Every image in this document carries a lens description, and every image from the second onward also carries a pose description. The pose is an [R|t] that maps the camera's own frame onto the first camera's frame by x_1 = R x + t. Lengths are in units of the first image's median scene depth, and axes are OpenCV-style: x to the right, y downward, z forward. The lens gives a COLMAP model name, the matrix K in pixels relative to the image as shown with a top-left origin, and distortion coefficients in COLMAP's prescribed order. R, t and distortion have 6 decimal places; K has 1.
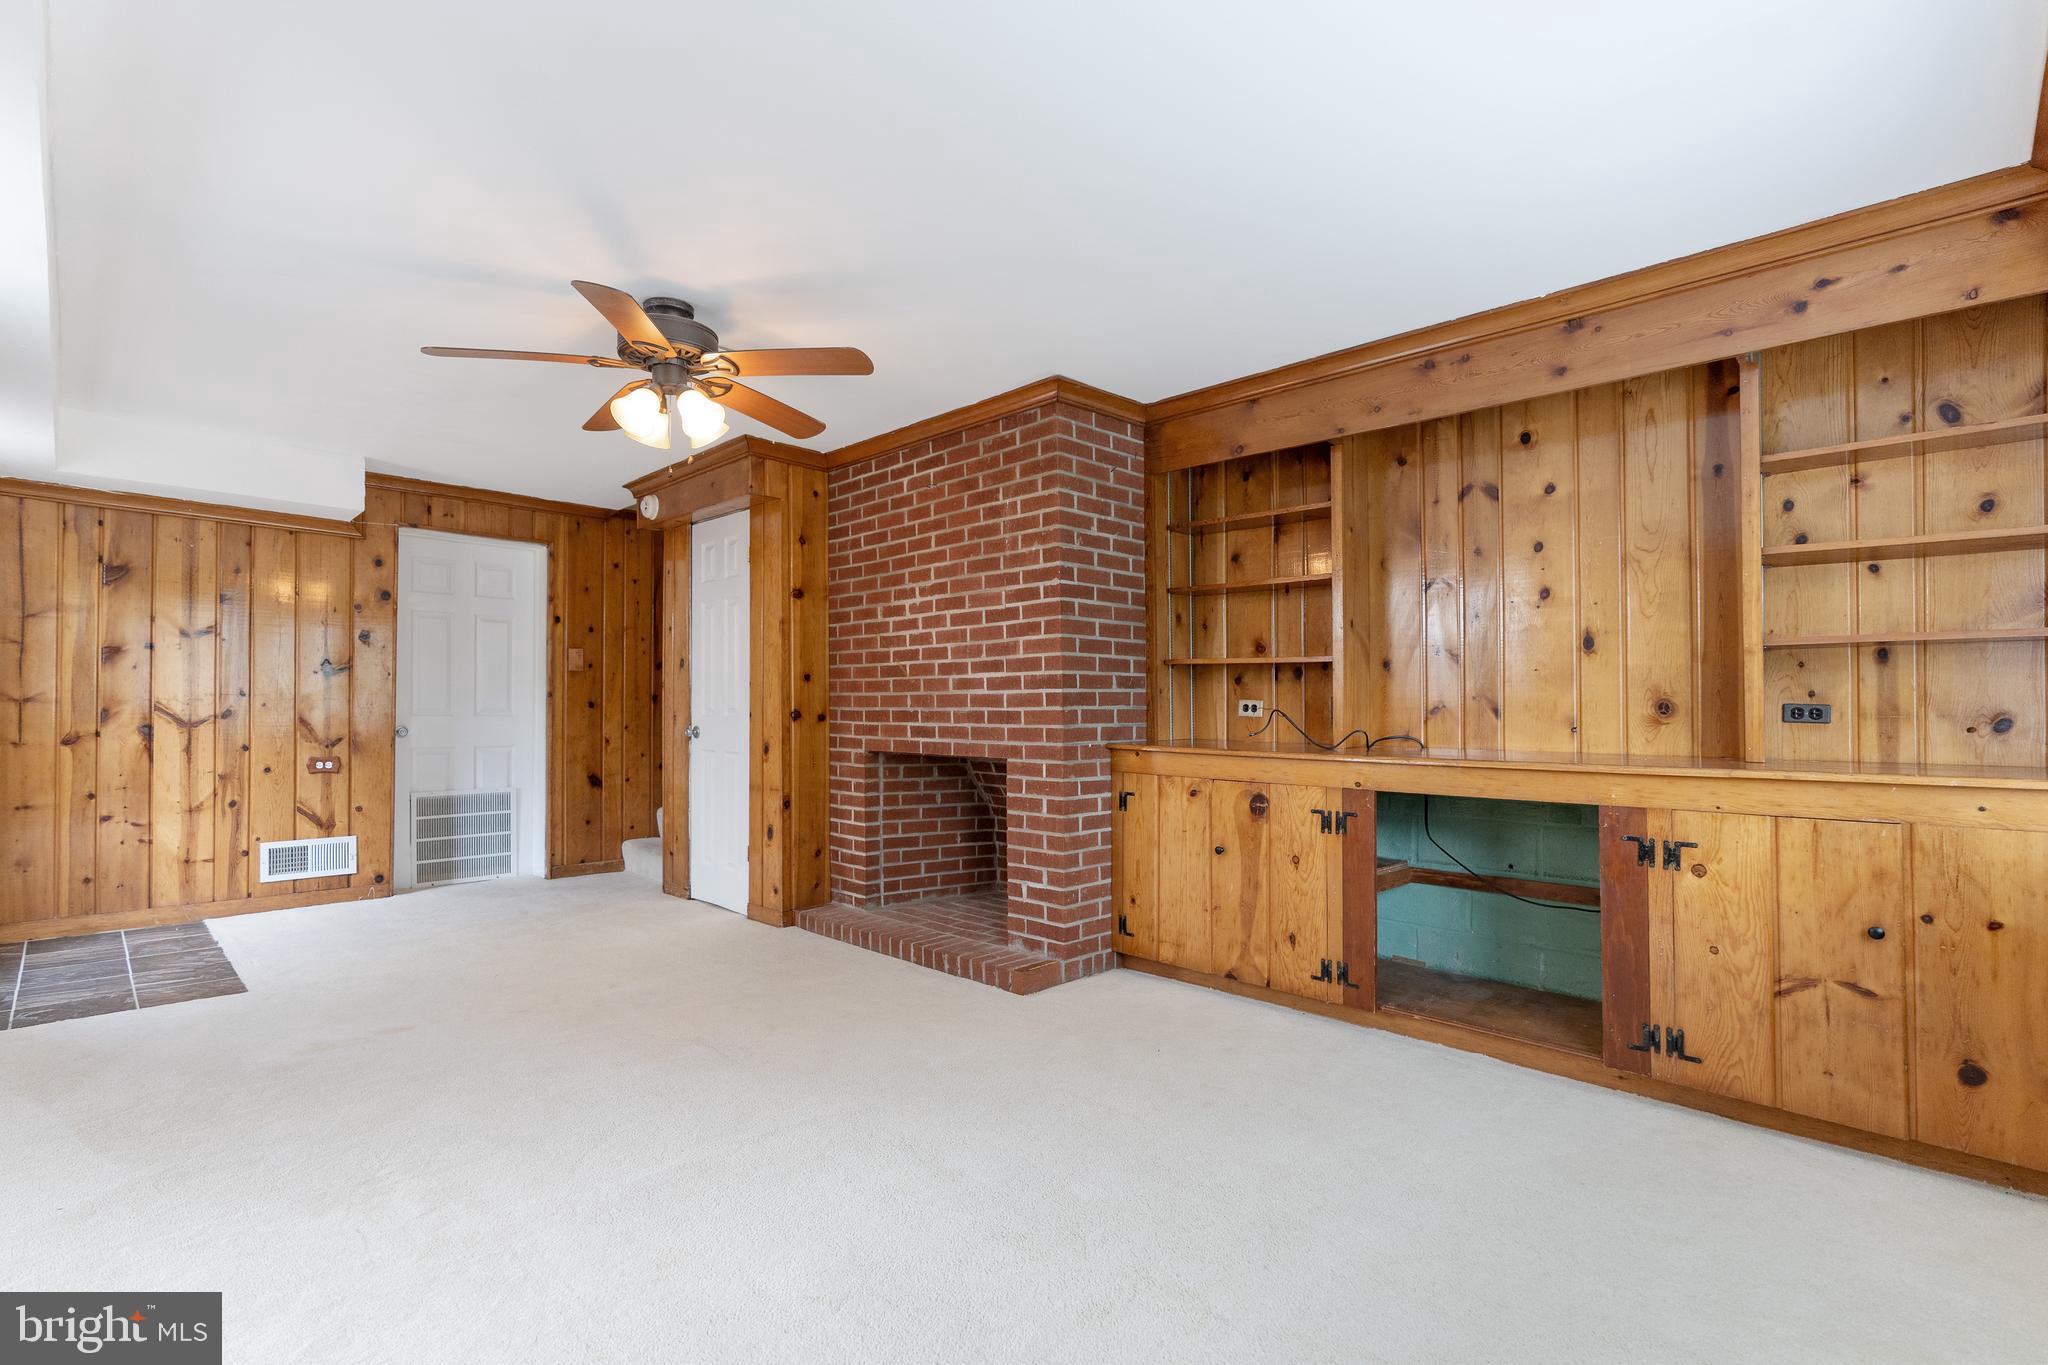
lens RADIAL K [[936.3, 0, 1022.3], [0, 936.3, 693.7], [0, 0, 1]] dist [-0.007591, 0.002923]
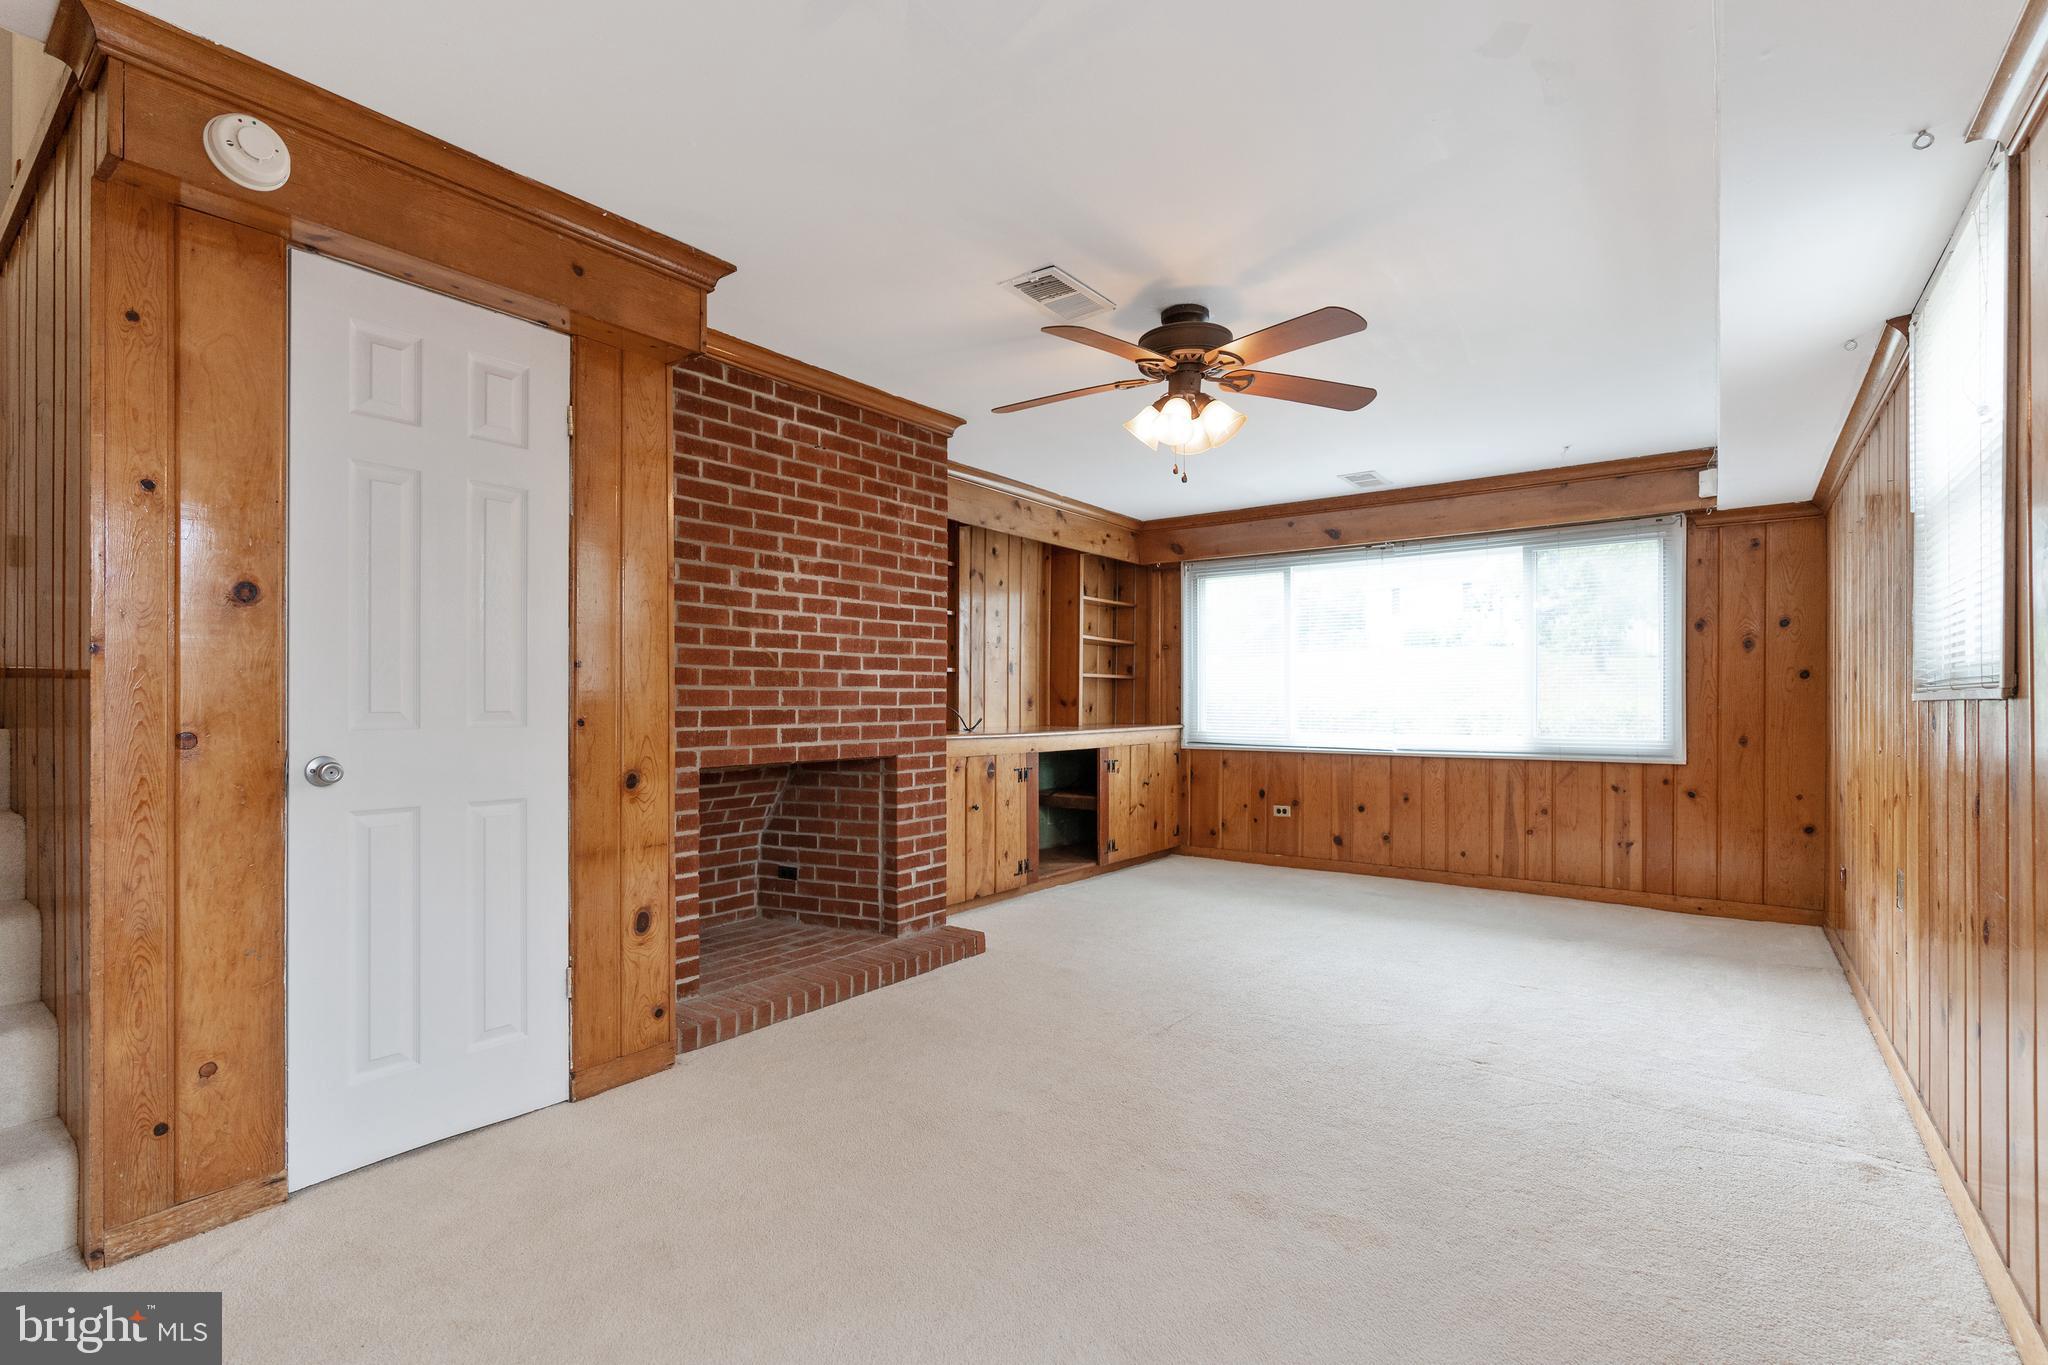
lens RADIAL K [[936.3, 0, 1020.5], [0, 936.3, 691.5], [0, 0, 1]] dist [-0.007591, 0.002923]
pose [[-0.128598, 0.007154, 0.991671, -1.016696], [-0.015783, 0.999833, -0.009260, 0.006942], [-0.991571, -0.016842, -0.128463, 0.968992]]
